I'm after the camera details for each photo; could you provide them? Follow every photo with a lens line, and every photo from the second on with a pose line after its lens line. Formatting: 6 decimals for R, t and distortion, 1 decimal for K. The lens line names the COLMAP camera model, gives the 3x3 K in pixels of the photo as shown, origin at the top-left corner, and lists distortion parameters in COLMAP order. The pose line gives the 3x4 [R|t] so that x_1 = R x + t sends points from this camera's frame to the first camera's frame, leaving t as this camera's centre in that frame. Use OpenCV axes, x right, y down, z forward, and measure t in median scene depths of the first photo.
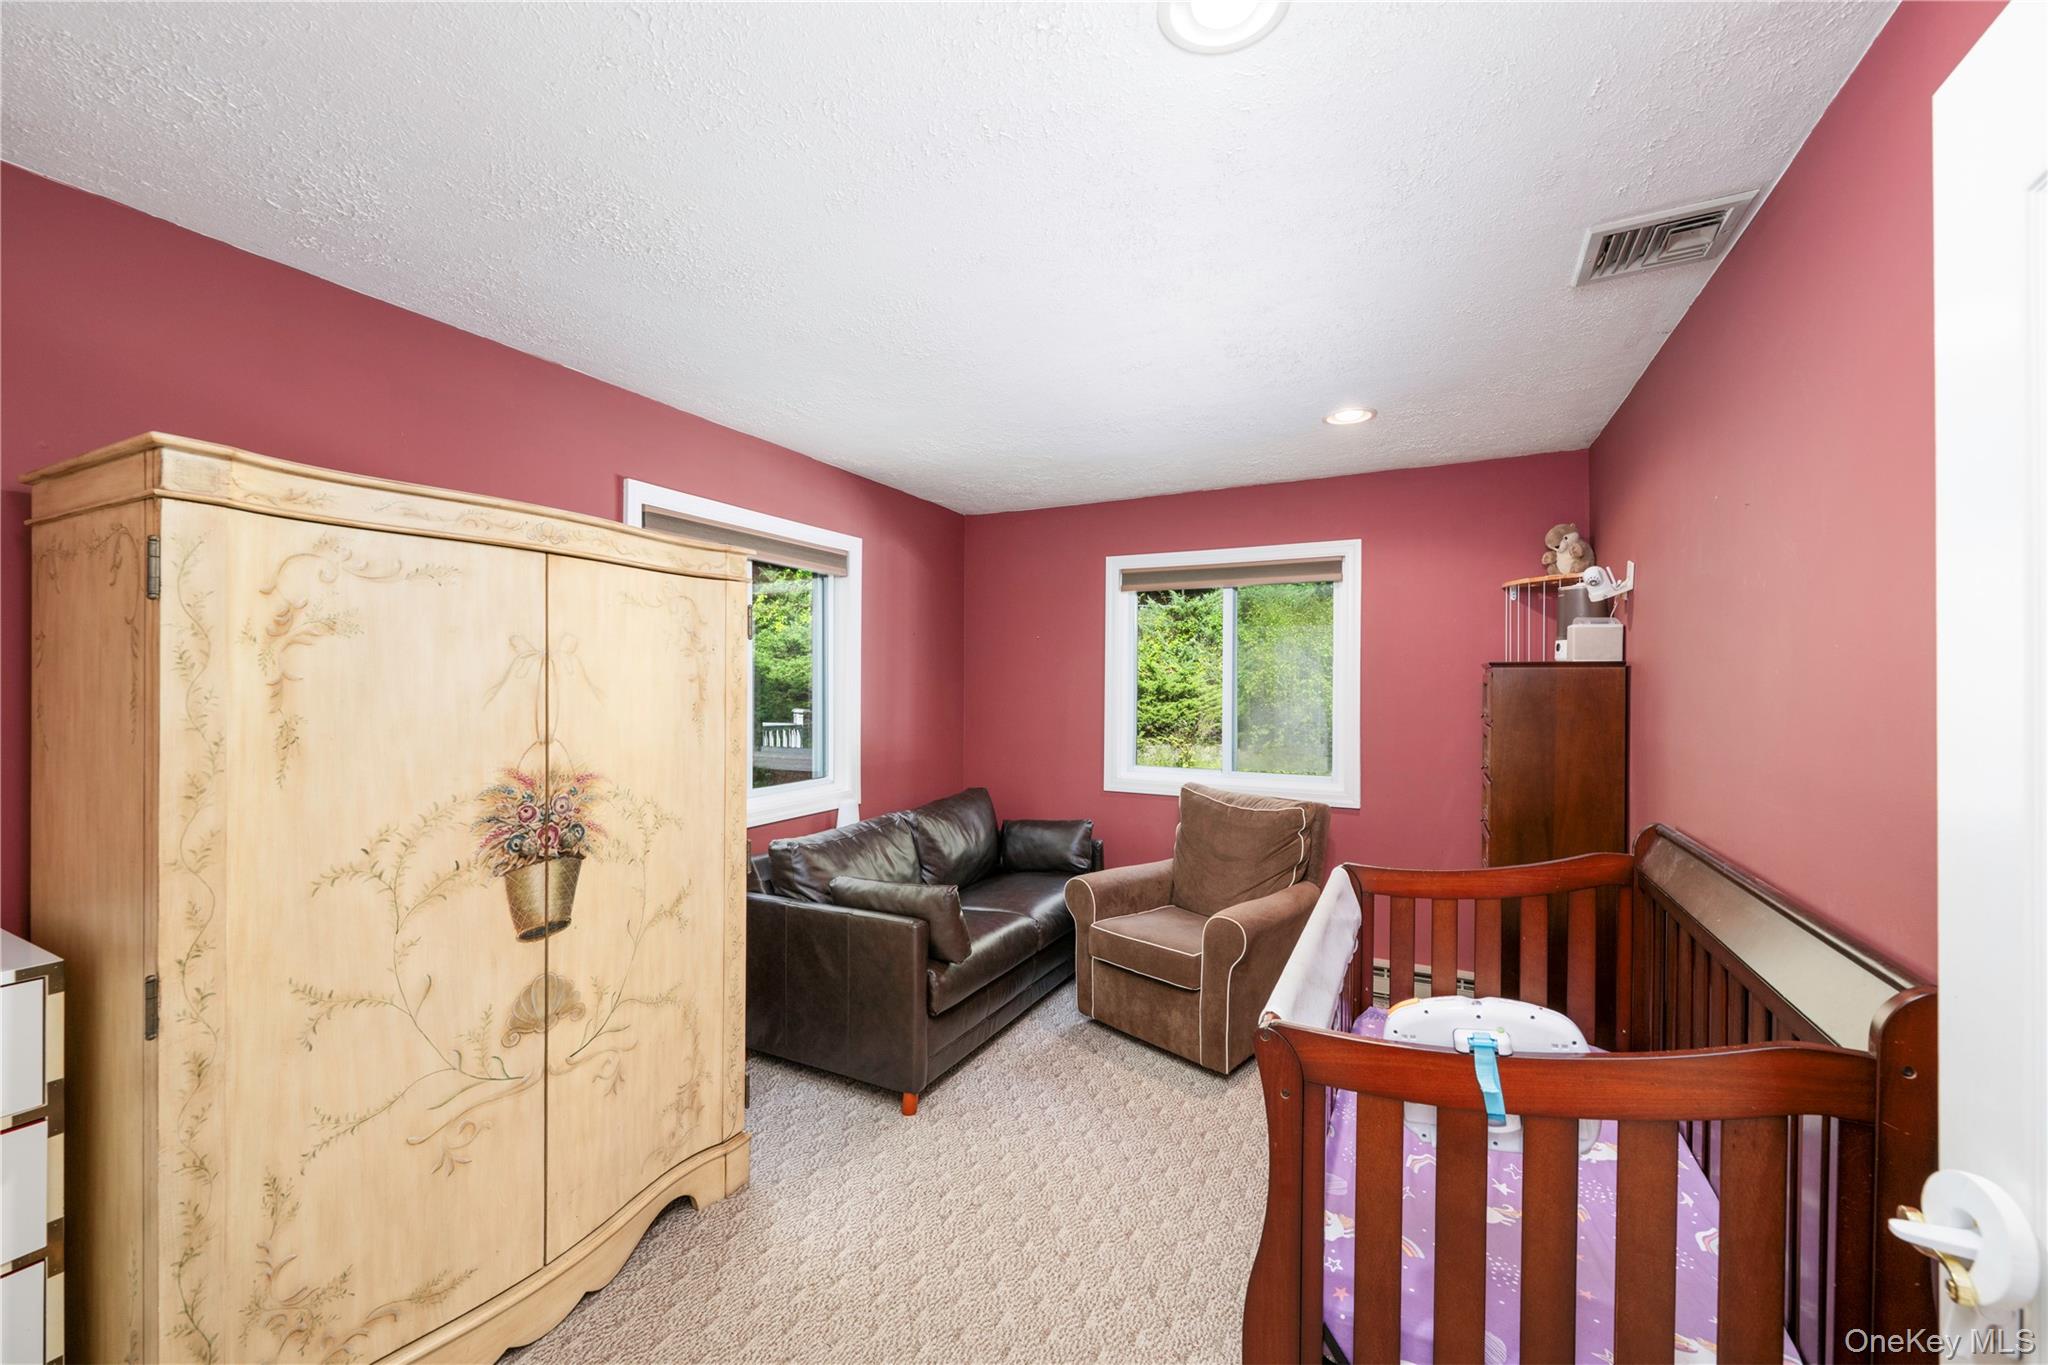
lens RADIAL K [[816.6, 0, 1024.0], [0, 816.6, 682.5], [0, 0, 1]] dist [-0.000758, -0.000135]
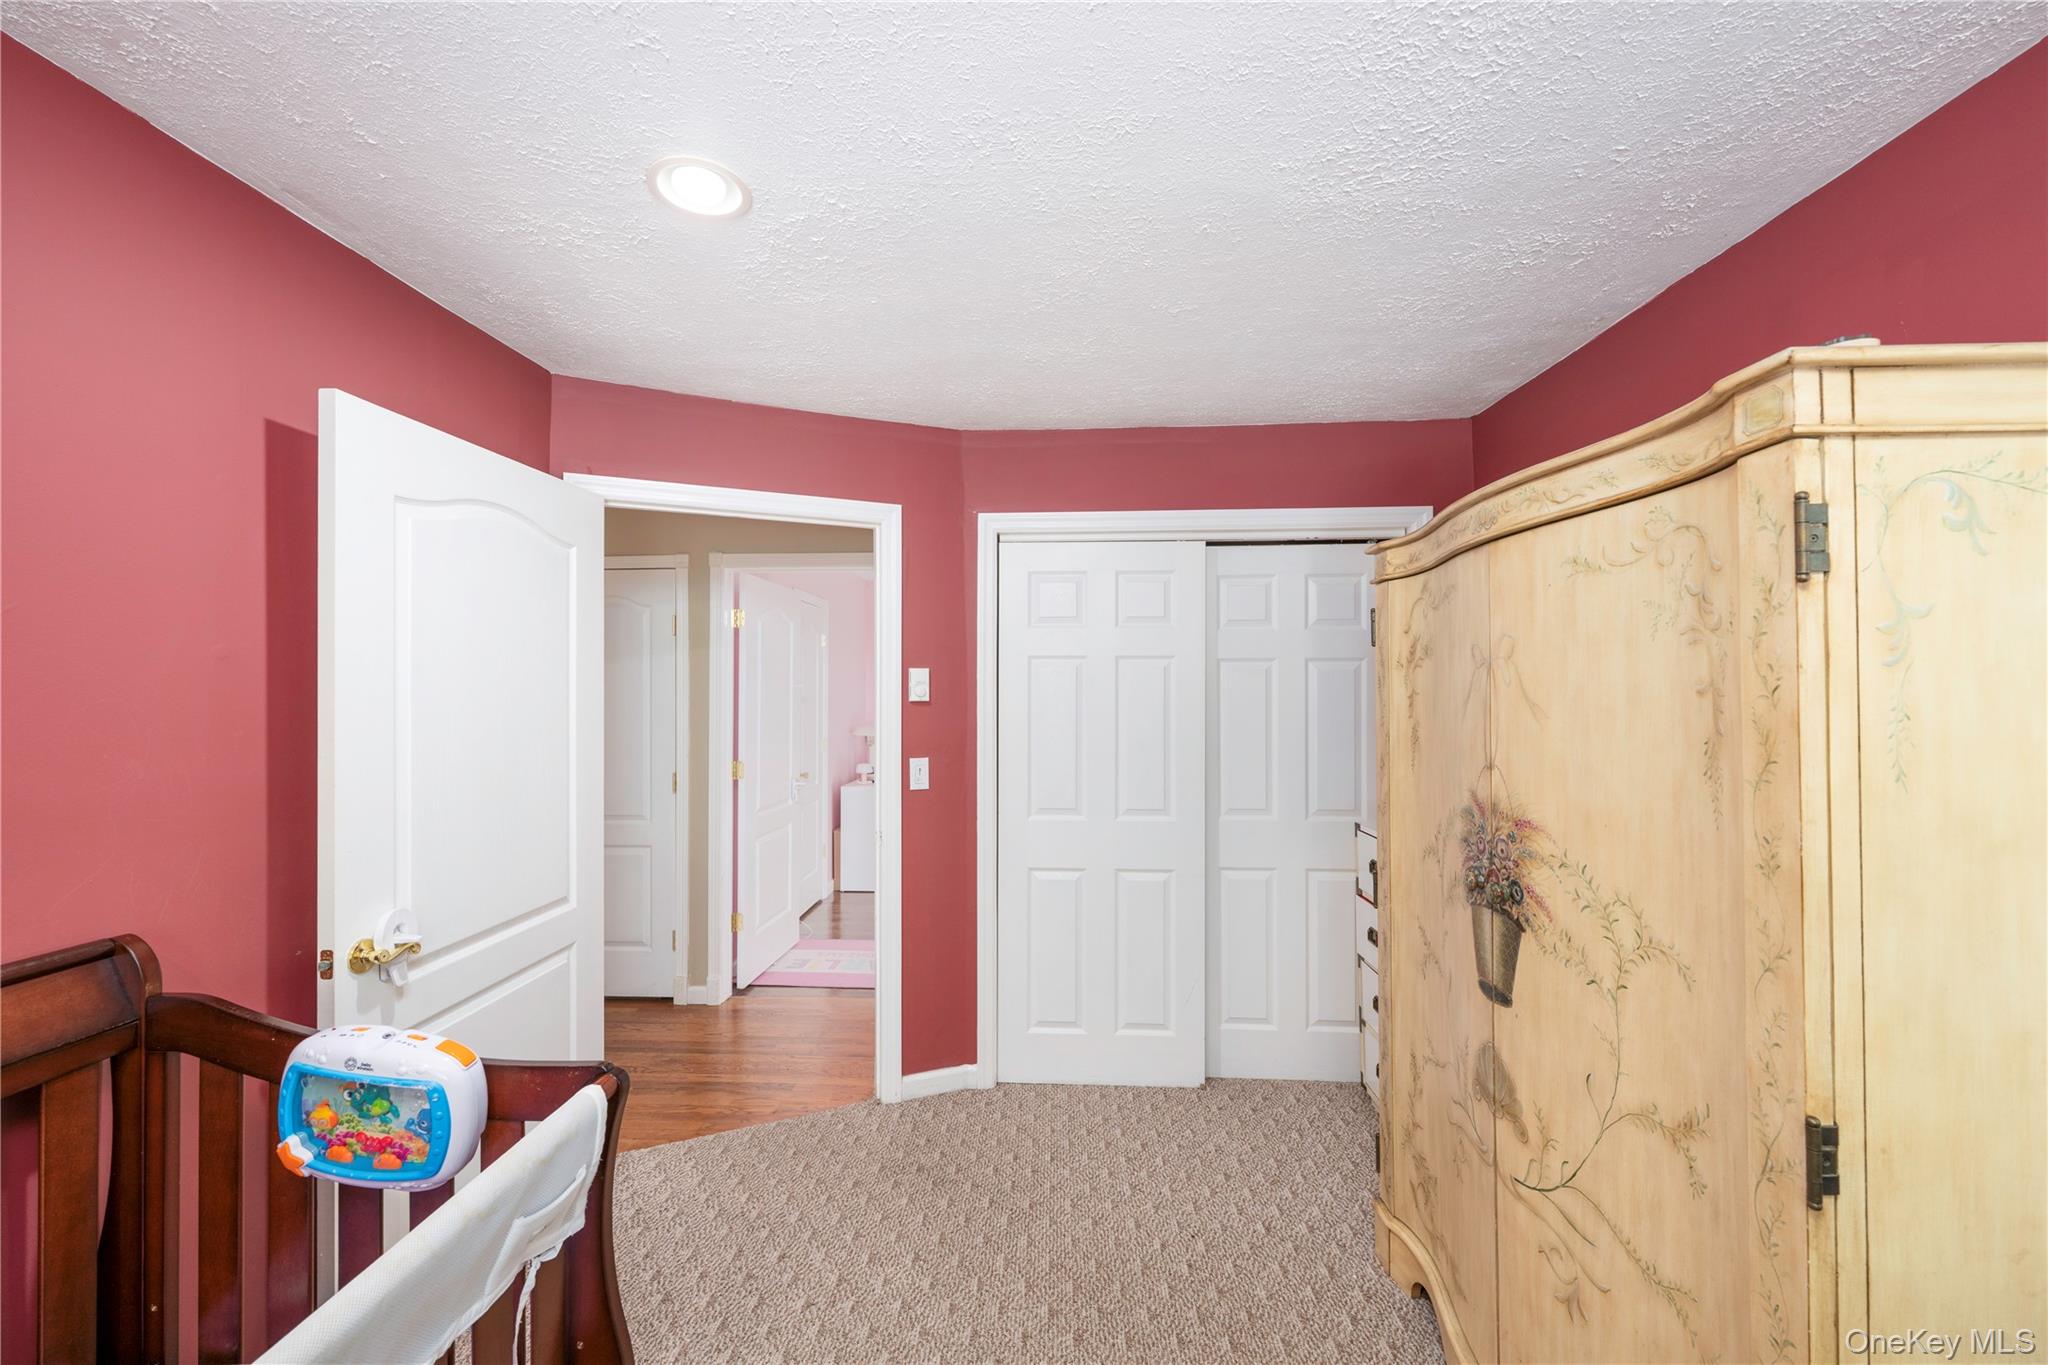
lens RADIAL K [[816.6, 0, 1024.0], [0, 816.6, 682.5], [0, 0, 1]] dist [-0.000758, -0.000135]
pose [[-0.913448, -0.007883, -0.406879, 0.181062], [-0.002184, 0.999893, -0.014468, -0.000921], [0.406949, -0.012327, -0.913368, 1.464616]]
